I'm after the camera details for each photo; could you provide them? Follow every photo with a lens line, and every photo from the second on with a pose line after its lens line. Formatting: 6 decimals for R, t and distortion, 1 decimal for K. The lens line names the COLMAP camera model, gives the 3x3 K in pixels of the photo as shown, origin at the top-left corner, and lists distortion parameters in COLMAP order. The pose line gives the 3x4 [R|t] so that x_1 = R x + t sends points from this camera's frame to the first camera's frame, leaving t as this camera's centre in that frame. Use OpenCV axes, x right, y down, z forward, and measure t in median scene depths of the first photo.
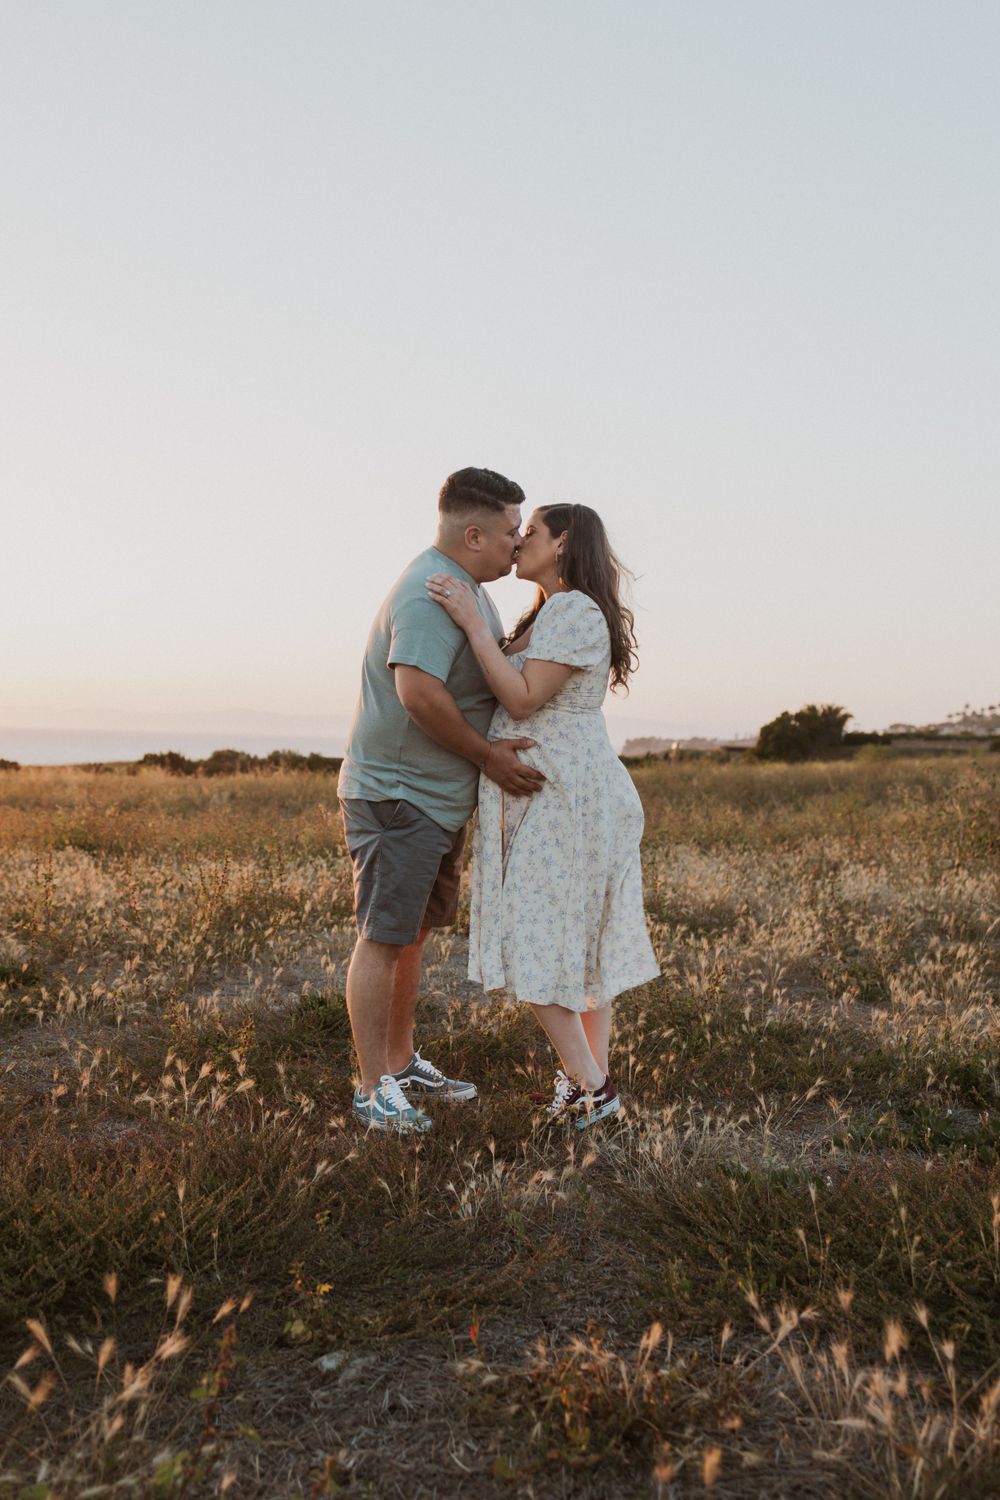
lens RADIAL K [[1563.4, 0, 505.6], [0, 1563.4, 759.3], [0, 0, 1]] dist [-0.011481, 0.000000]
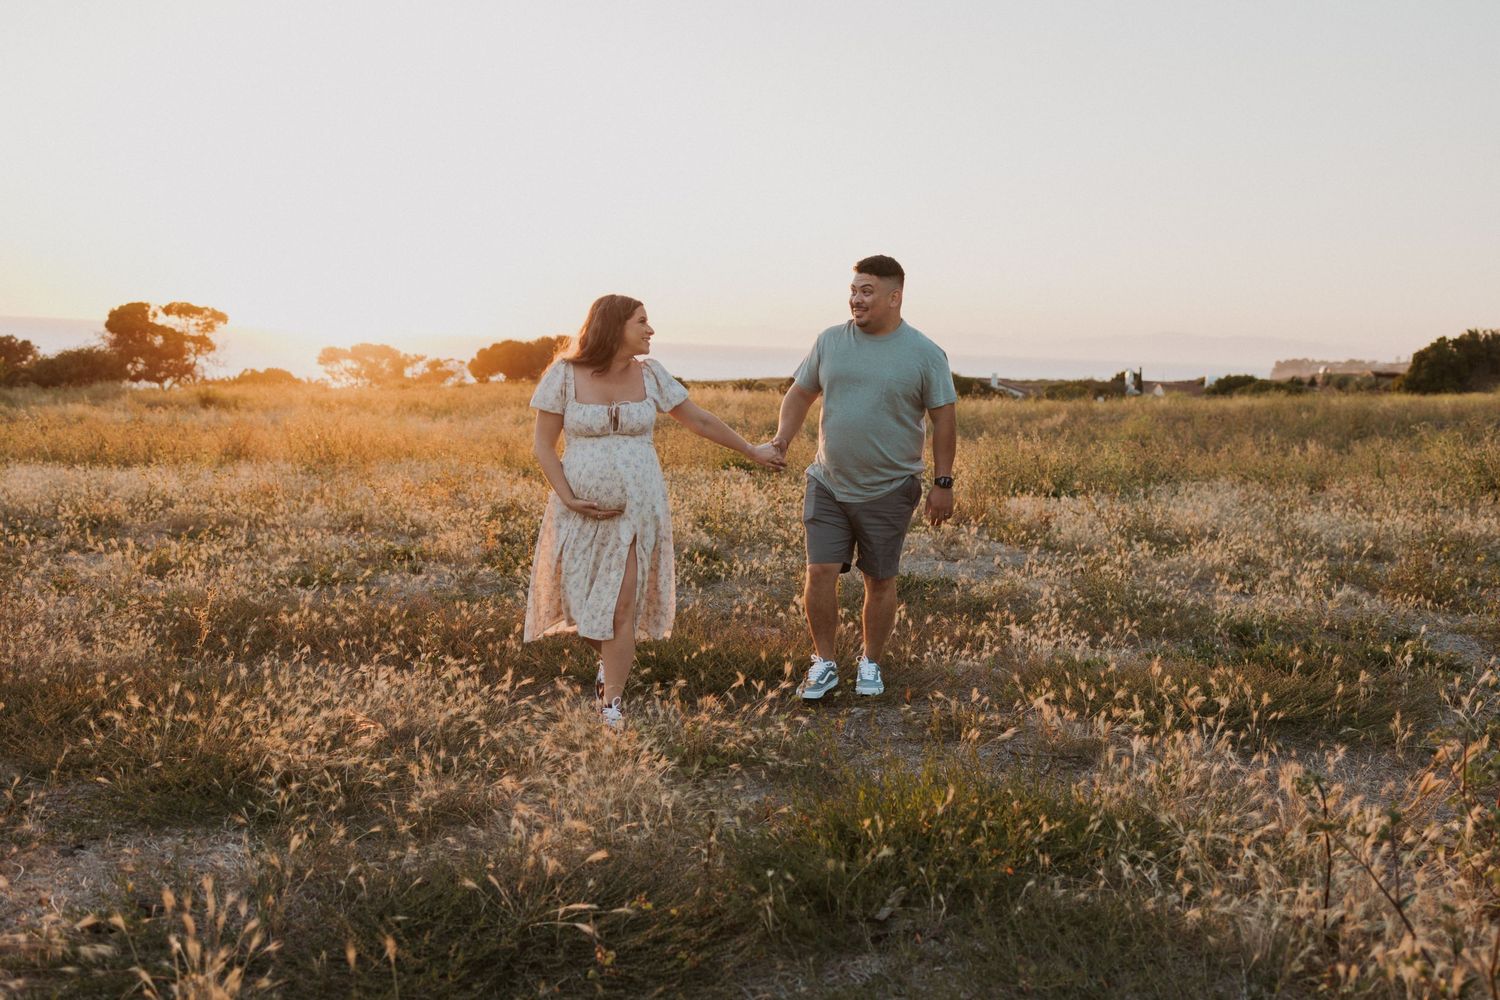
lens RADIAL K [[1563.4, 0, 753.9], [0, 1563.4, 499.2], [0, 0, 1]] dist [-0.011481, 0.000000]
pose [[0.967749, 0.033253, -0.249714, 0.187609], [-0.013005, 0.996523, 0.082301, -0.072328], [0.251582, -0.076399, 0.964816, -0.750746]]
